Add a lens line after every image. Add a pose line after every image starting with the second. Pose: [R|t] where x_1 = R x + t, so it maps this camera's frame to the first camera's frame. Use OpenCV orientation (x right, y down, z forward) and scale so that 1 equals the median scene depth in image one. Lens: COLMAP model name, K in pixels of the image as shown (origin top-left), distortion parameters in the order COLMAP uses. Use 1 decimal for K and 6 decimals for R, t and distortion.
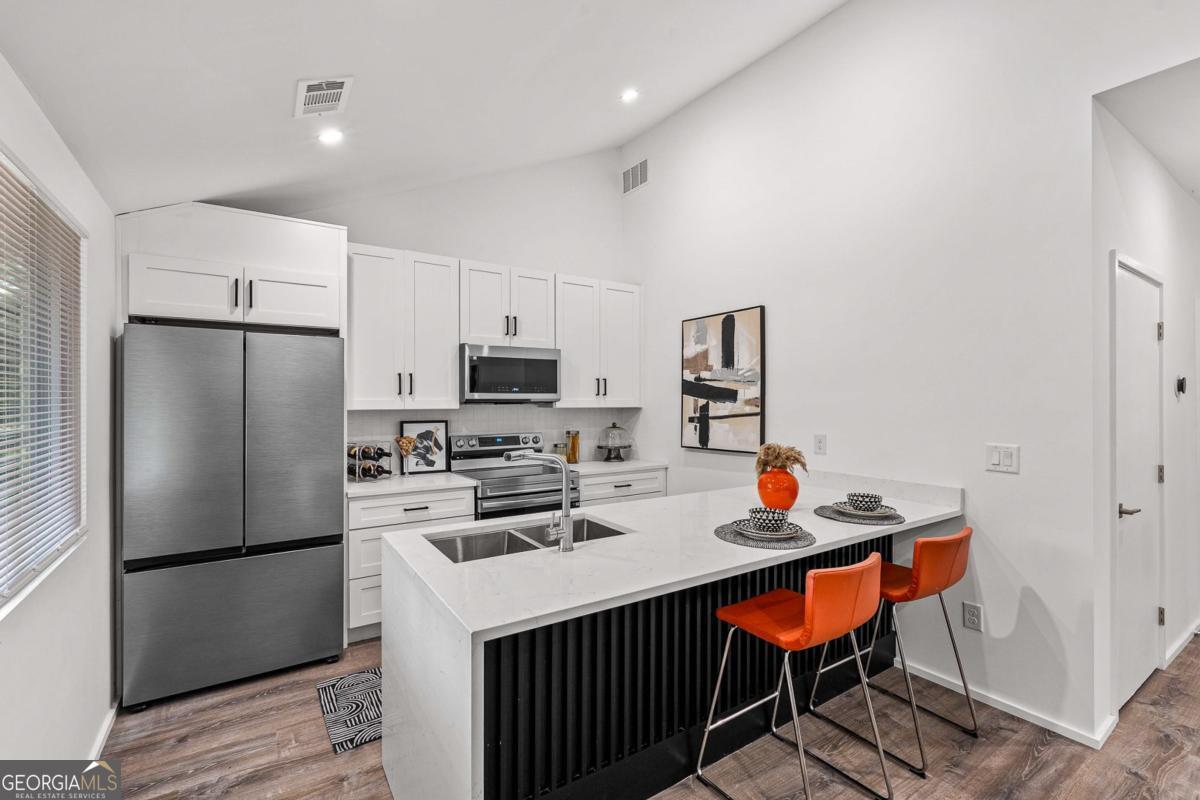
lens RADIAL K [[522.2, 0, 600.0], [0, 522.2, 400.0], [0, 0, 1]] dist [-0.002284, -0.000213]
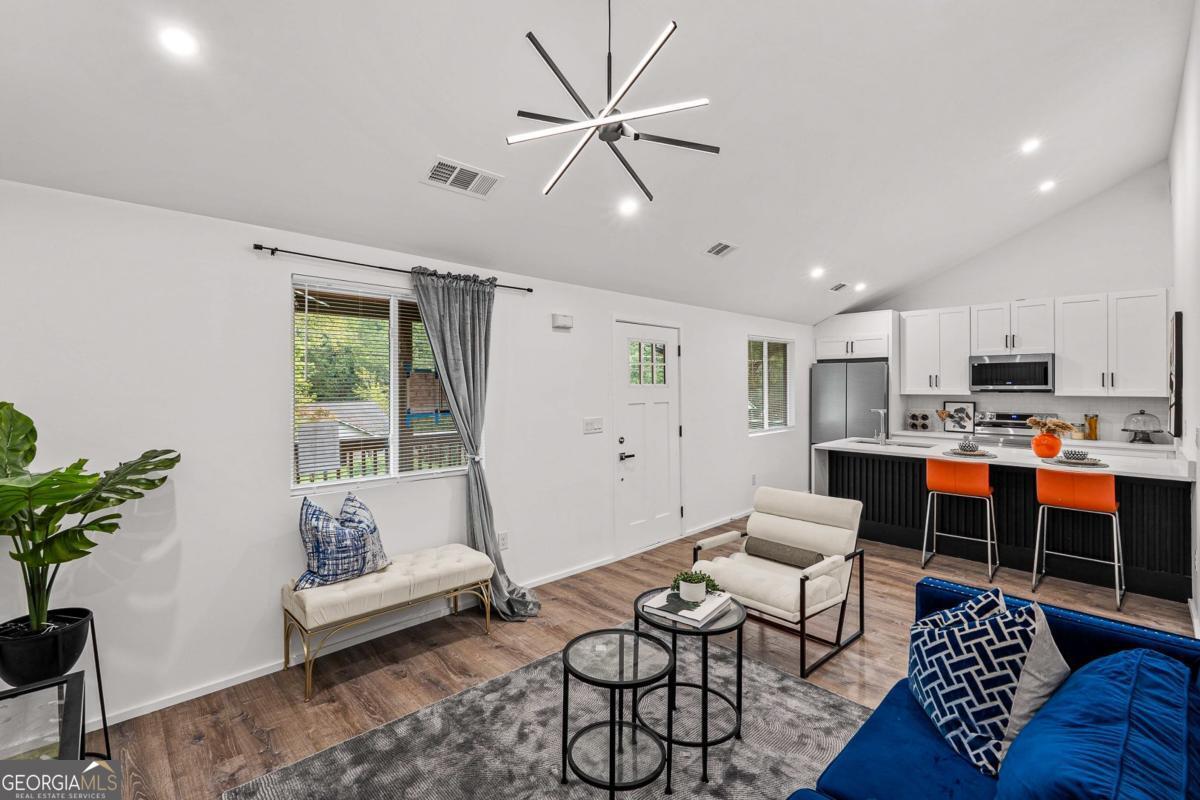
lens RADIAL K [[533.1, 0, 597.9], [0, 533.1, 383.3], [0, 0, 1]] dist [-0.001352, -0.000448]
pose [[0.171708, -0.005667, -0.985132, 1.159266], [-0.000104, 0.999983, -0.005771, -0.009926], [0.985148, 0.001094, 0.171705, -0.453255]]
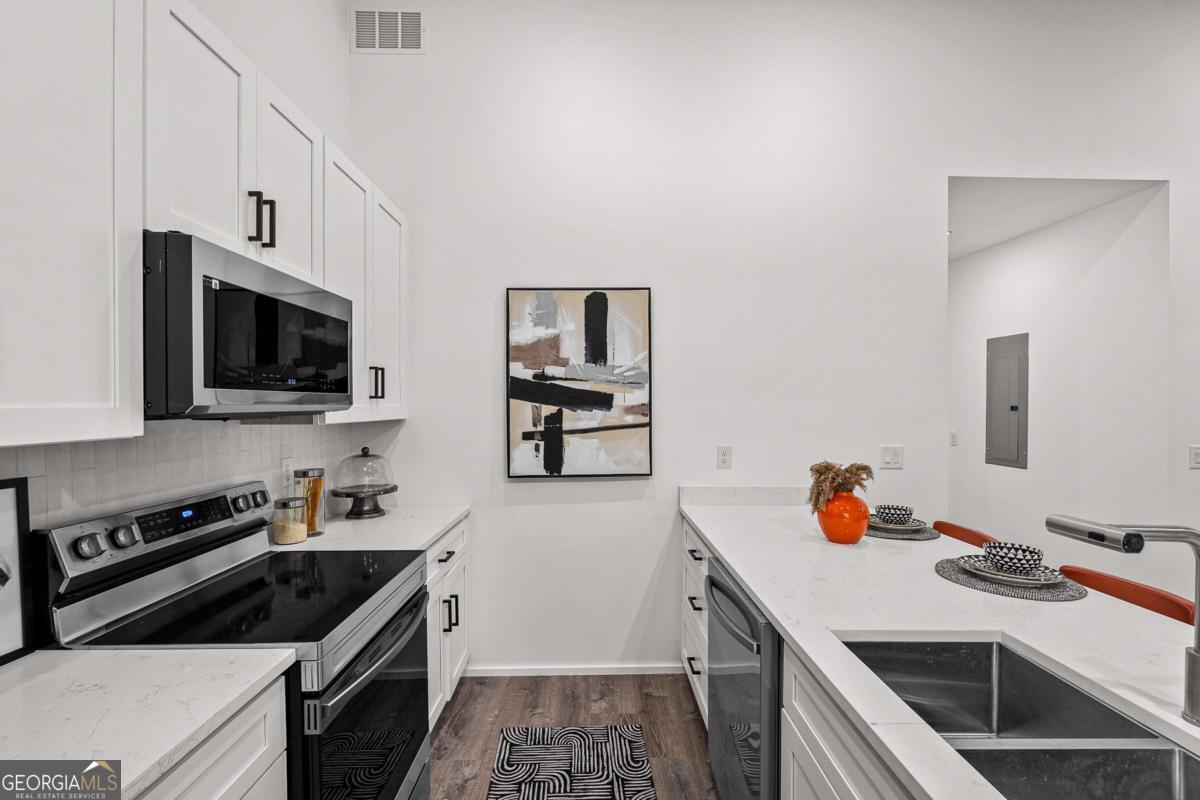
lens RADIAL K [[533.1, 0, 600.0], [0, 533.1, 400.0], [0, 0, 1]] dist [0.002130, 0.000167]
pose [[0.540077, 0.009281, 0.841565, -0.375929], [-0.000985, 0.999945, -0.010396, -0.002000], [-0.841615, 0.004786, 0.540056, 0.571827]]
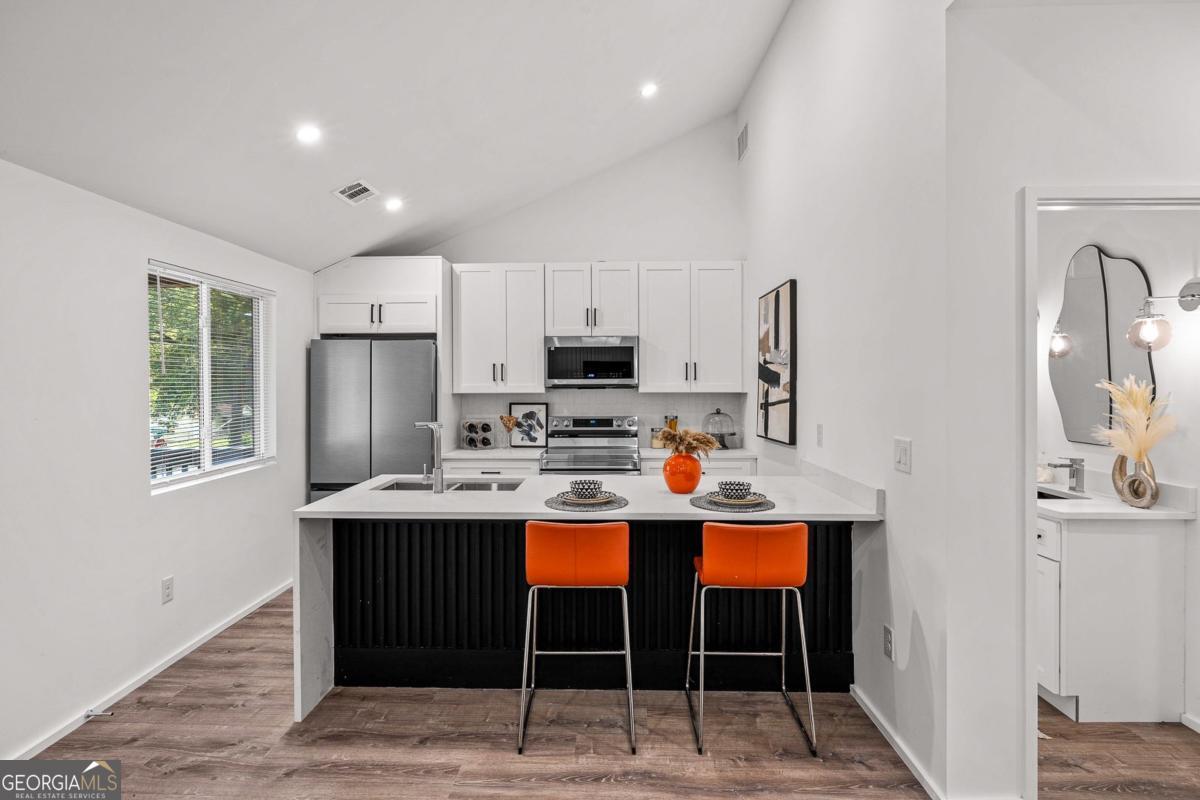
lens RADIAL K [[629.0, 0, 600.9], [0, 629.0, 386.3], [0, 0, 1]] dist [0.000400, 0.000110]
pose [[0.817138, -0.000976, -0.576441, 0.606383], [0.003372, 0.999990, 0.003087, -0.001369], [0.576432, -0.004466, 0.817133, -0.062589]]
